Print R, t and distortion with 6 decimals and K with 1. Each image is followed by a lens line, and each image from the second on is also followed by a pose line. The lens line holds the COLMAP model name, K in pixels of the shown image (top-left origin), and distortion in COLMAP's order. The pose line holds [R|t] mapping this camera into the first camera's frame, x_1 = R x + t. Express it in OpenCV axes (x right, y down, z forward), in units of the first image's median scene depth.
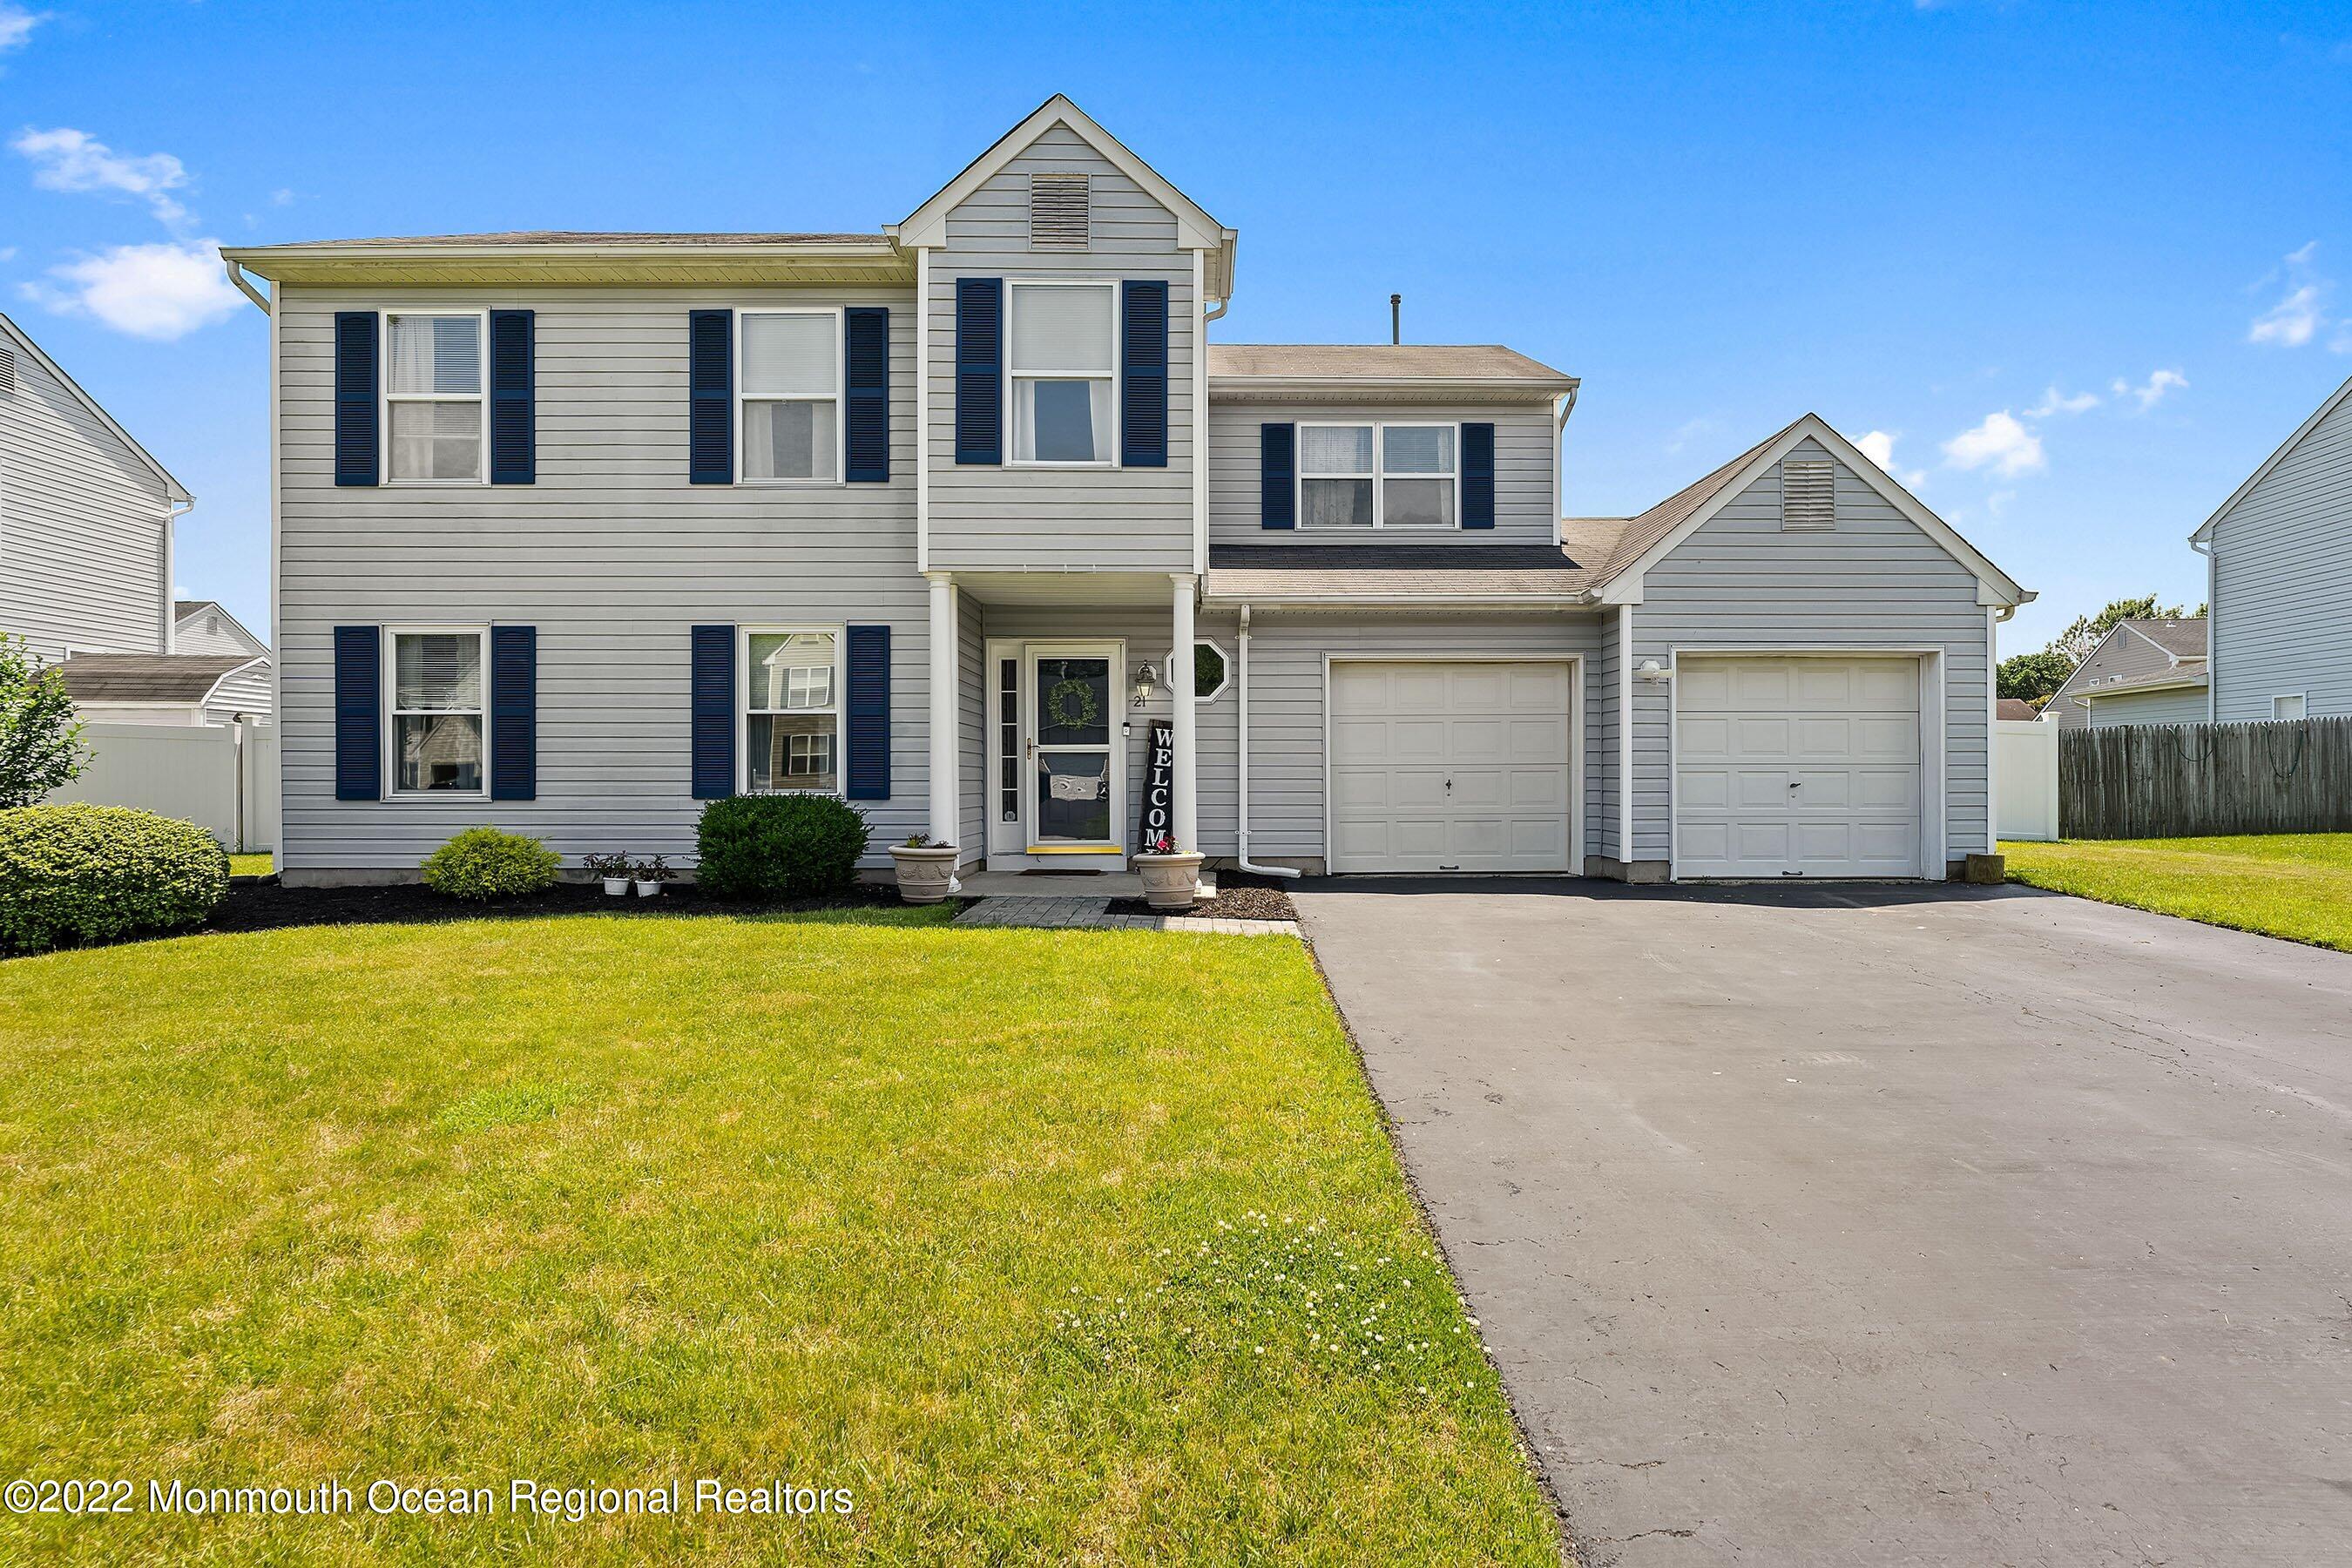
lens RADIAL K [[1123.4, 0, 1173.8], [0, 1123.4, 656.9], [0, 0, 1]] dist [0.002184, -0.000107]
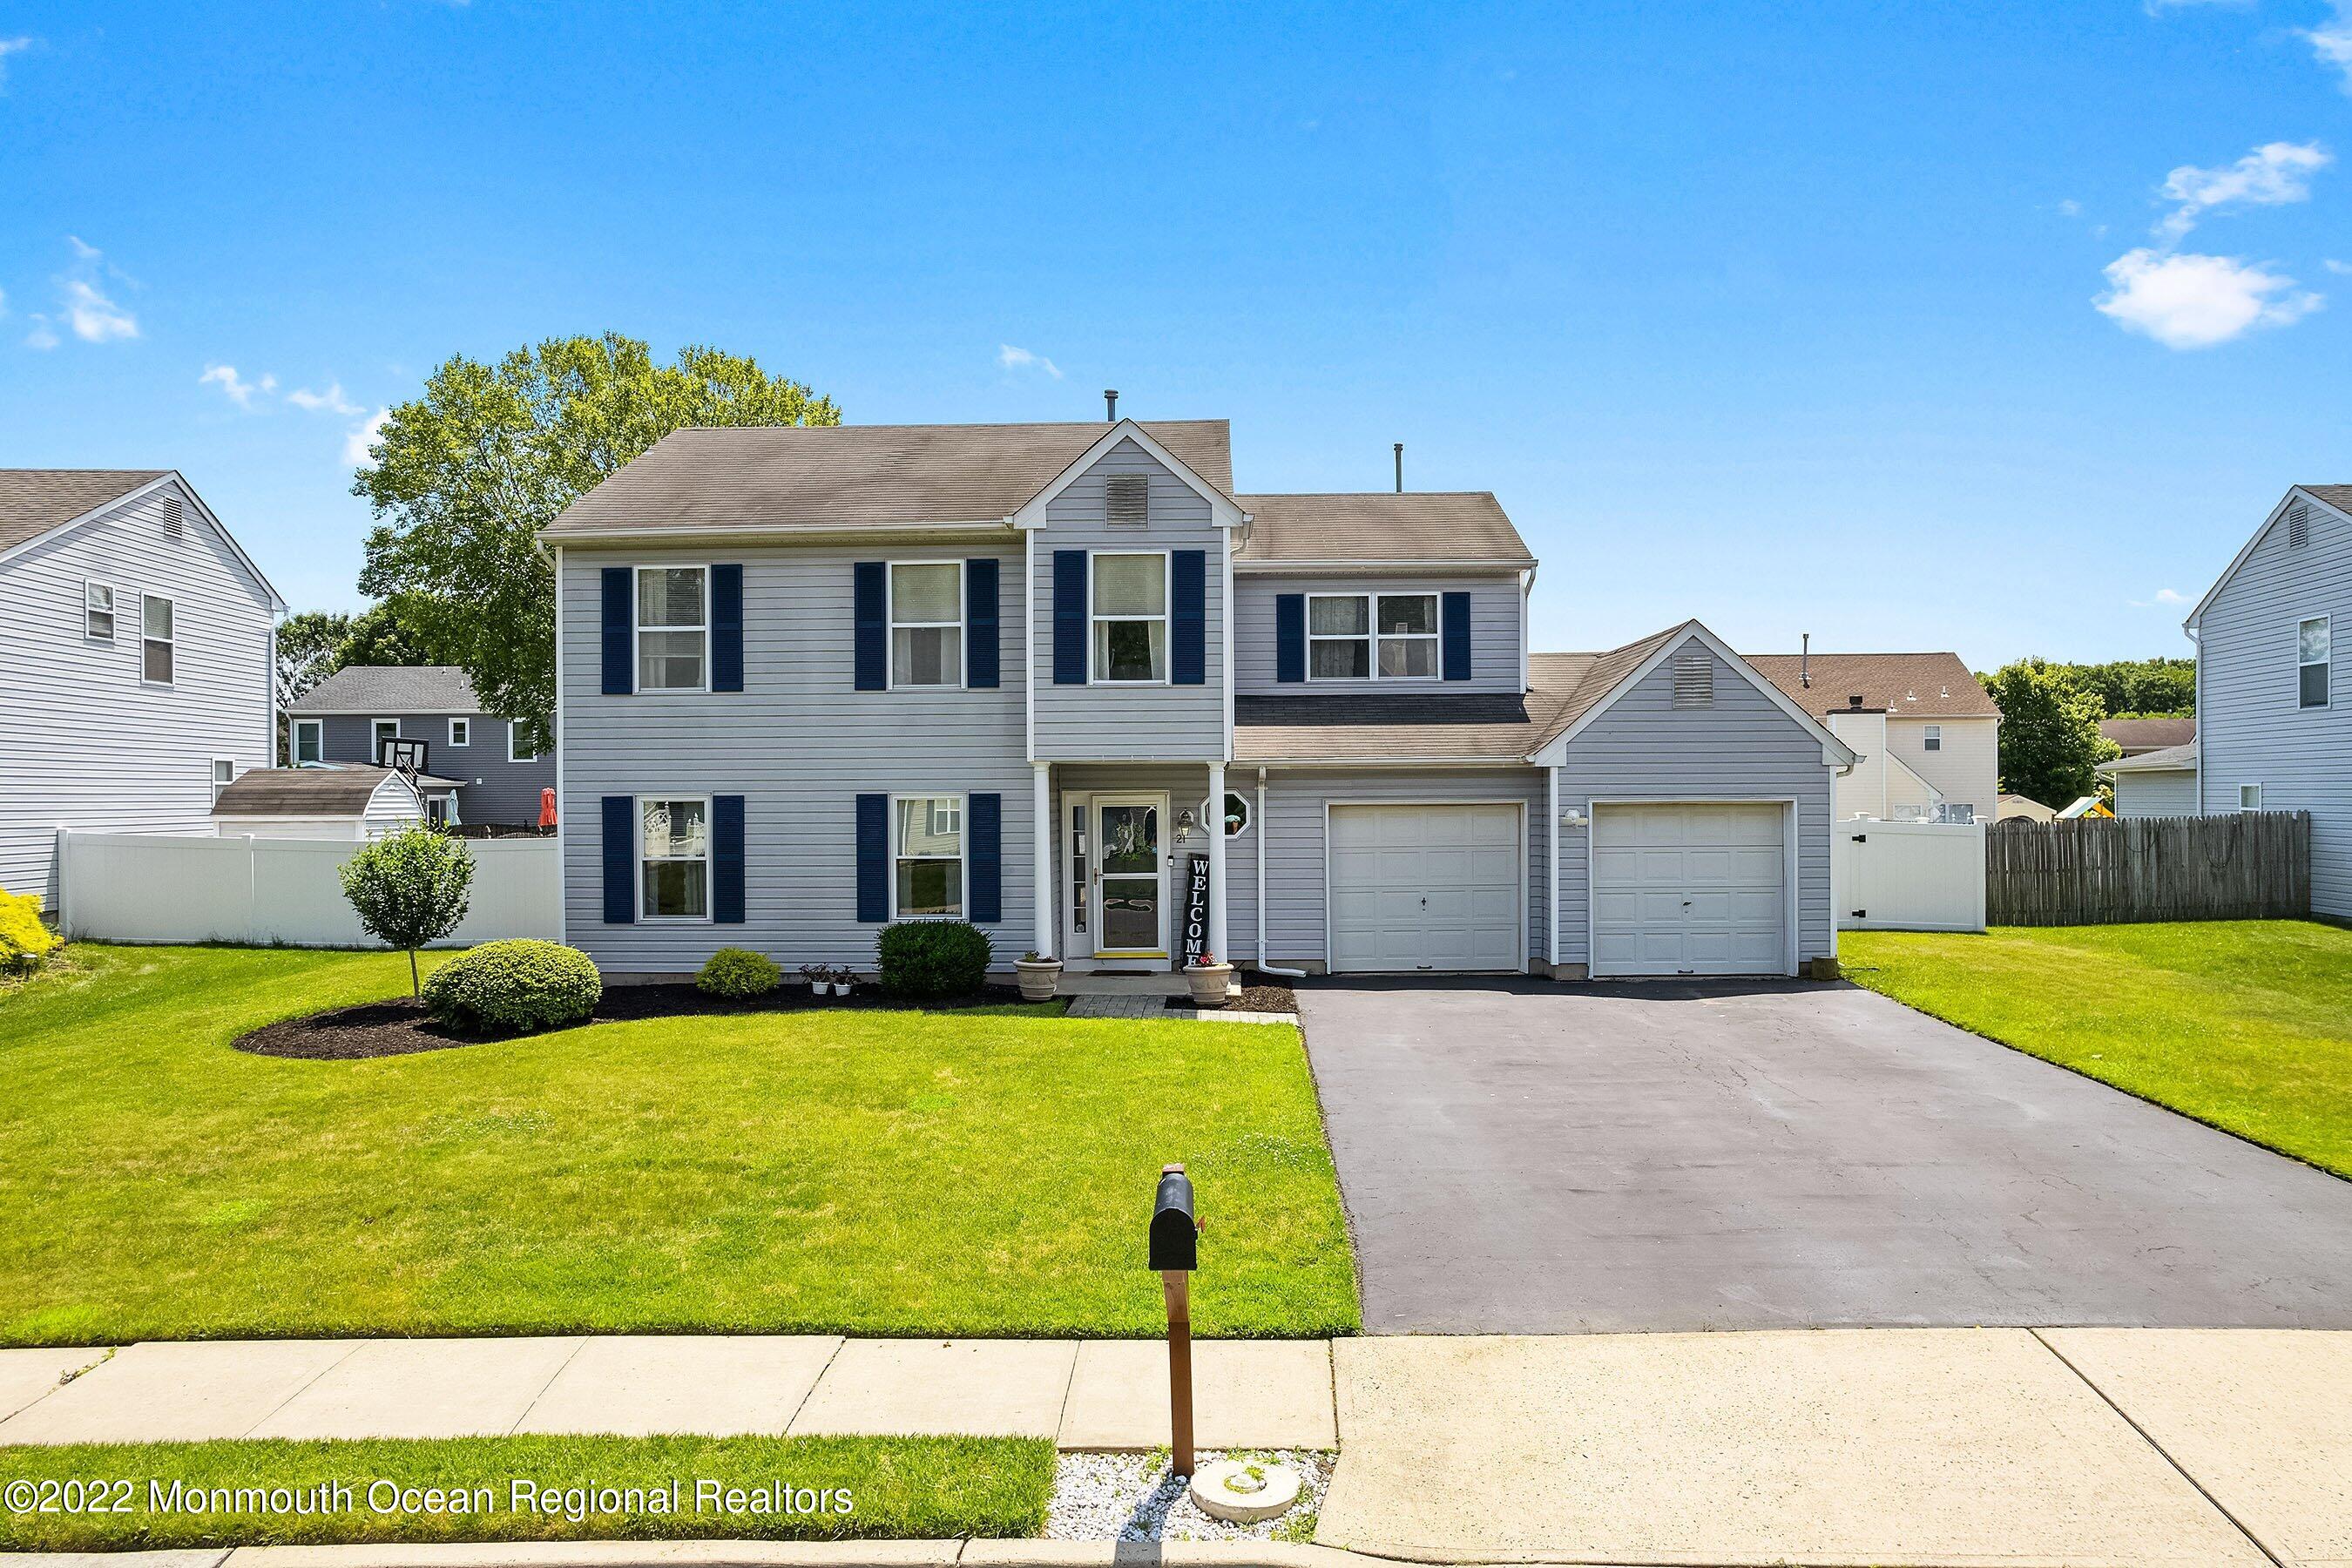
lens RADIAL K [[1147.9, 0, 1185.9], [0, 1147.9, 708.7], [0, 0, 1]] dist [-0.017562, 0.000343]
pose [[0.999962, -0.003228, -0.008102, -0.014487], [0.003069, 0.999805, -0.019520, -0.090044], [0.008163, 0.019495, 0.999777, -0.340464]]
